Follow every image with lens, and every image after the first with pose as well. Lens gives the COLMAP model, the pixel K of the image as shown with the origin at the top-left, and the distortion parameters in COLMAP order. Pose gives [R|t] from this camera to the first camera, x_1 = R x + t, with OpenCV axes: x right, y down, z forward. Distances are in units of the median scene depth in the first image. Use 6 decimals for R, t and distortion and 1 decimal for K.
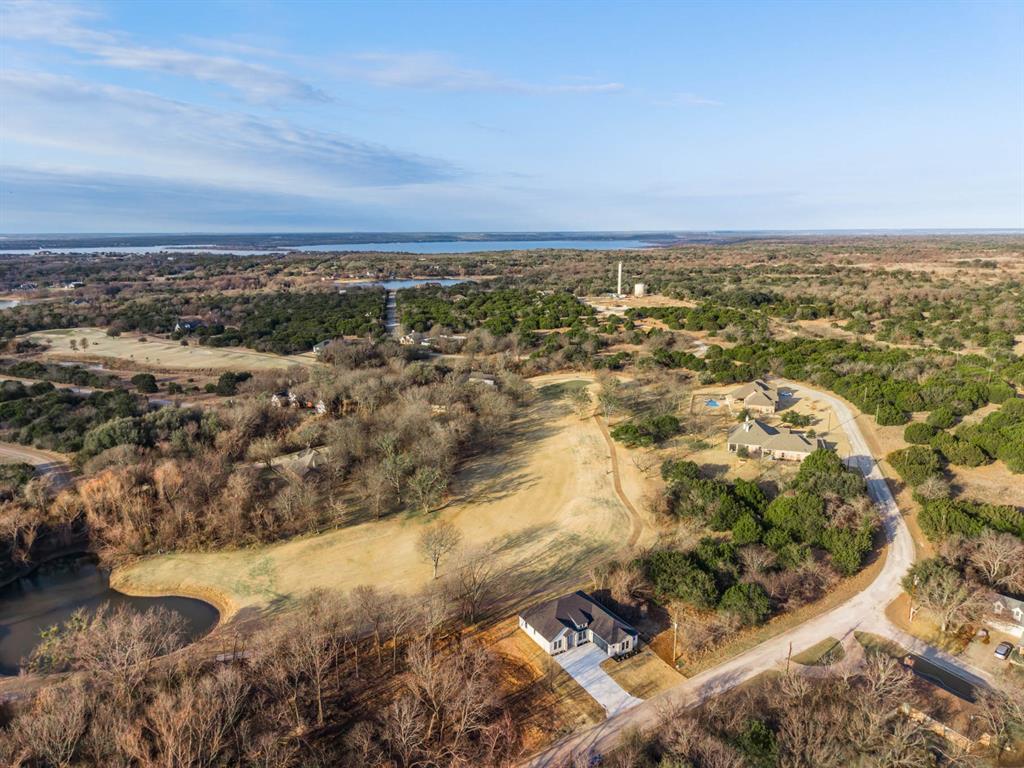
lens RADIAL K [[682.8, 0, 512.0], [0, 682.8, 384.0], [0, 0, 1]] dist [0.011139, 0.003568]
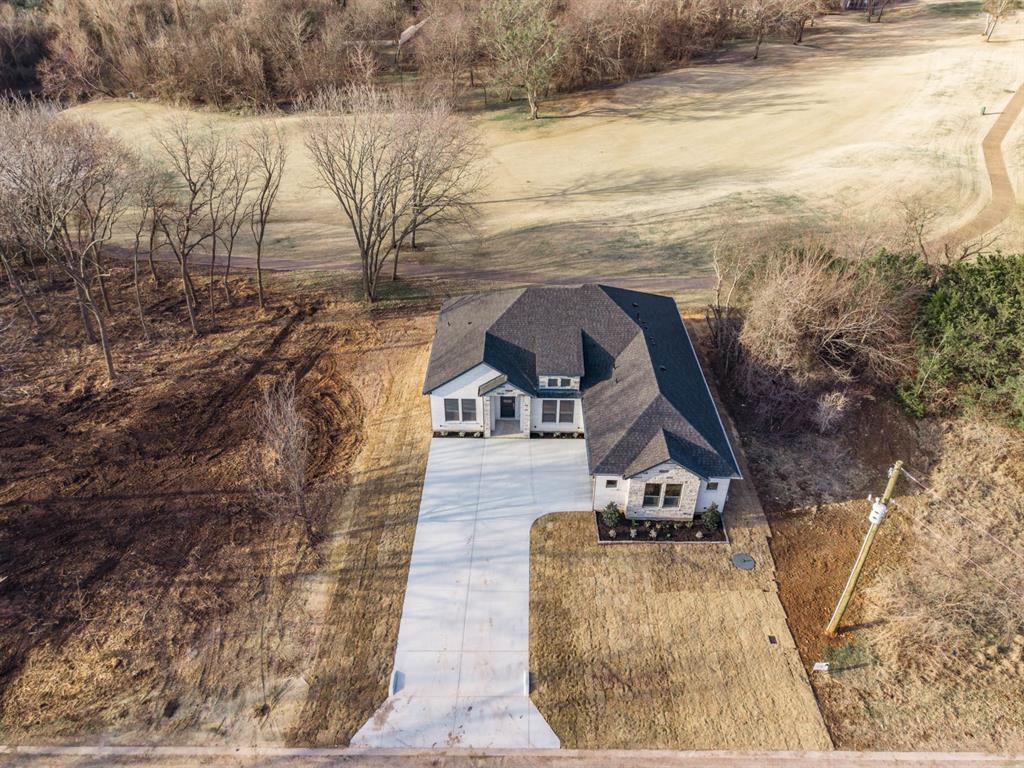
lens RADIAL K [[682.1, 0, 511.7], [0, 682.1, 377.7], [0, 0, 1]] dist [0.023624, -0.020166]
pose [[0.844227, 0.306611, -0.439625, 0.197114], [-0.121502, 0.908343, 0.400189, 0.217910], [0.522033, -0.284435, 0.804101, 0.693397]]
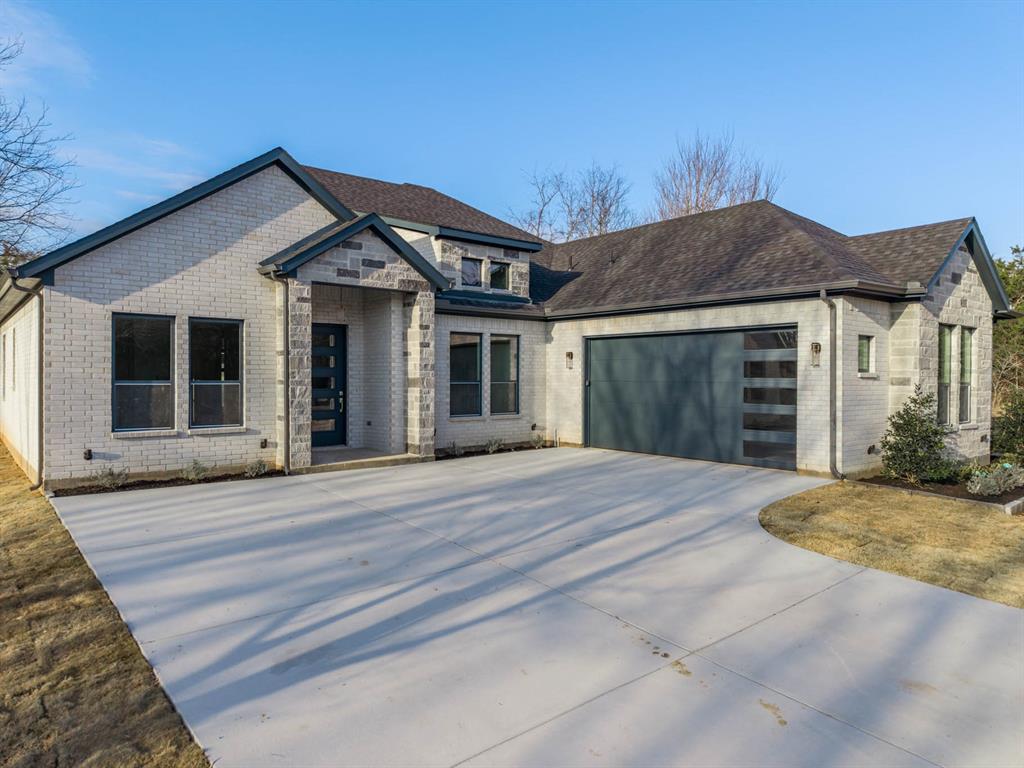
lens RADIAL K [[686.7, 0, 512.0], [0, 686.7, 384.0], [0, 0, 1]] dist [-0.007755, -0.003391]
pose [[0.989090, 0.006495, 0.147166, 0.084623], [0.024231, 0.978246, -0.206028, 0.360756], [-0.145303, 0.207346, 0.967416, 0.827985]]
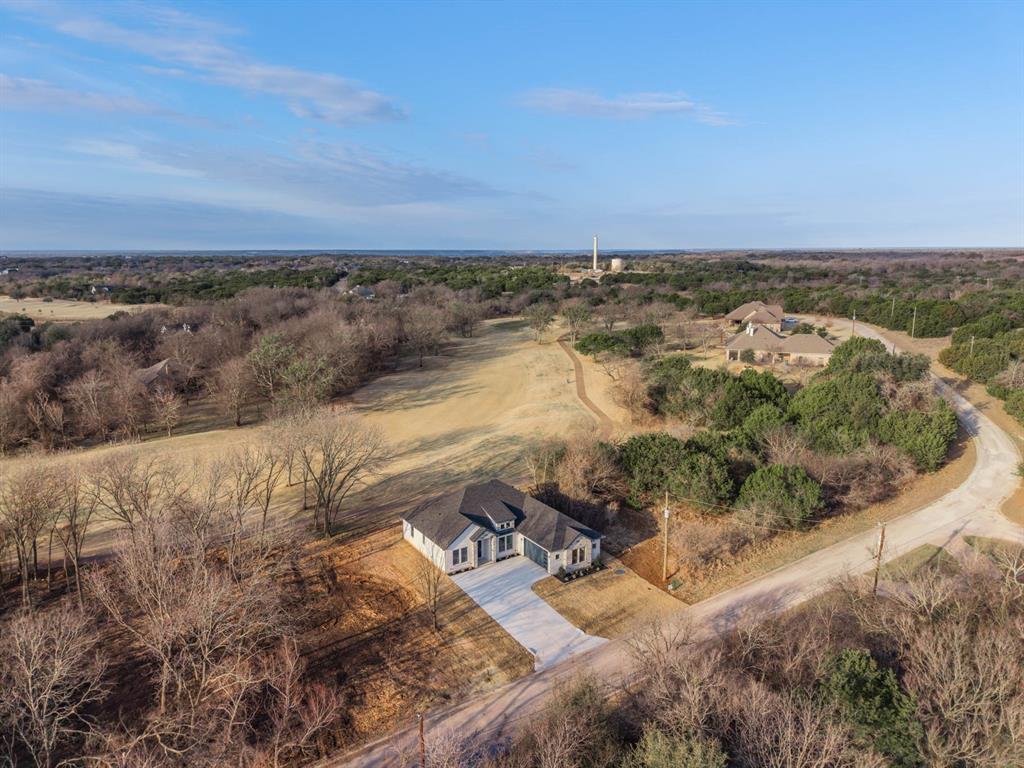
lens RADIAL K [[682.1, 0, 511.7], [0, 682.1, 377.7], [0, 0, 1]] dist [0.023624, -0.020166]
pose [[0.999614, -0.003181, 0.027593, 0.085470], [0.004151, 0.999372, -0.035194, 0.228603], [-0.027464, 0.035295, 0.999000, 0.385679]]
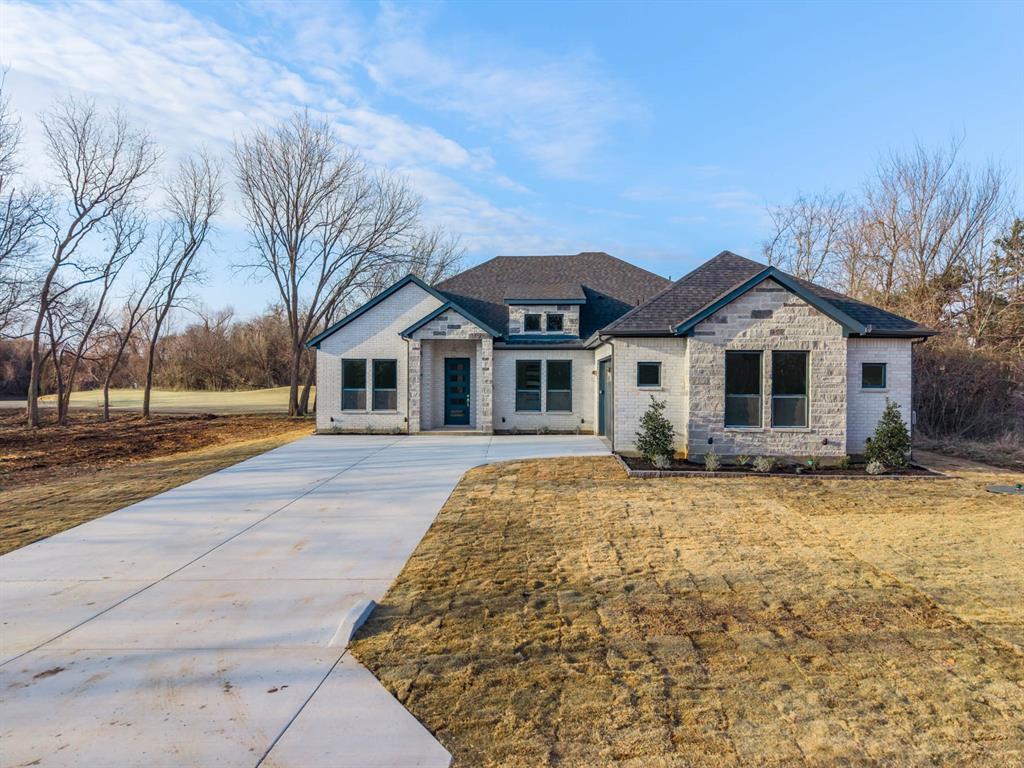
lens RADIAL K [[682.1, 0, 511.7], [0, 682.1, 377.7], [0, 0, 1]] dist [0.023624, -0.020166]
pose [[0.827632, 0.006077, -0.561238, 0.176101], [-0.130789, 0.974502, -0.182318, 0.366669], [0.545820, 0.224296, 0.807324, 0.793240]]
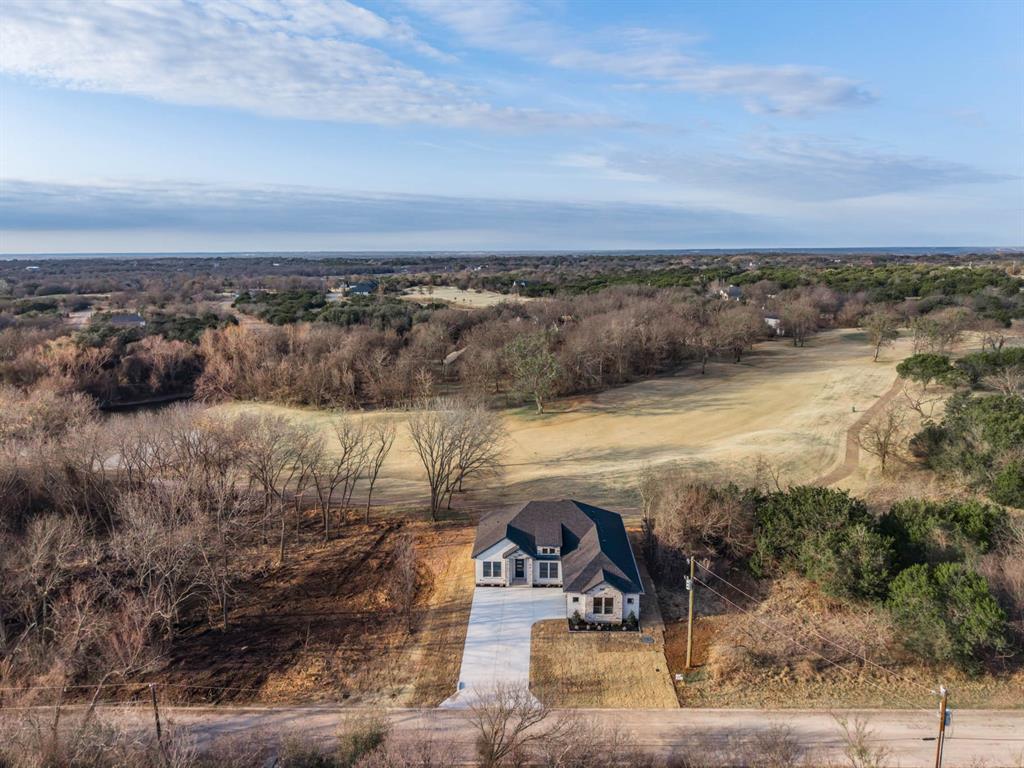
lens RADIAL K [[682.1, 0, 511.7], [0, 682.1, 377.7], [0, 0, 1]] dist [0.023624, -0.020166]
pose [[0.831111, 0.101357, -0.546792, 0.324827], [-0.119500, 0.992831, 0.002400, 0.205452], [0.543115, 0.063347, 0.837265, 0.493779]]
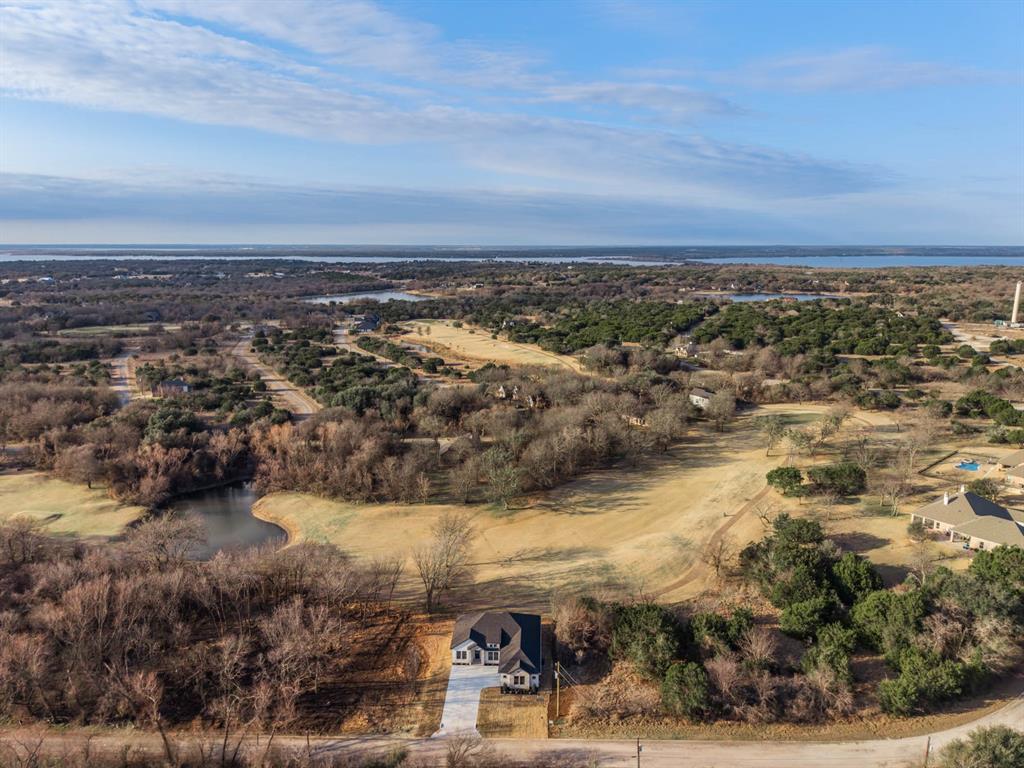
lens RADIAL K [[682.1, 0, 511.7], [0, 682.1, 377.7], [0, 0, 1]] dist [0.023624, -0.020166]
pose [[0.833046, 0.112550, -0.541633, 0.544211], [-0.127484, 0.991790, 0.010018, -0.021620], [0.538314, 0.060704, 0.840555, 0.186013]]
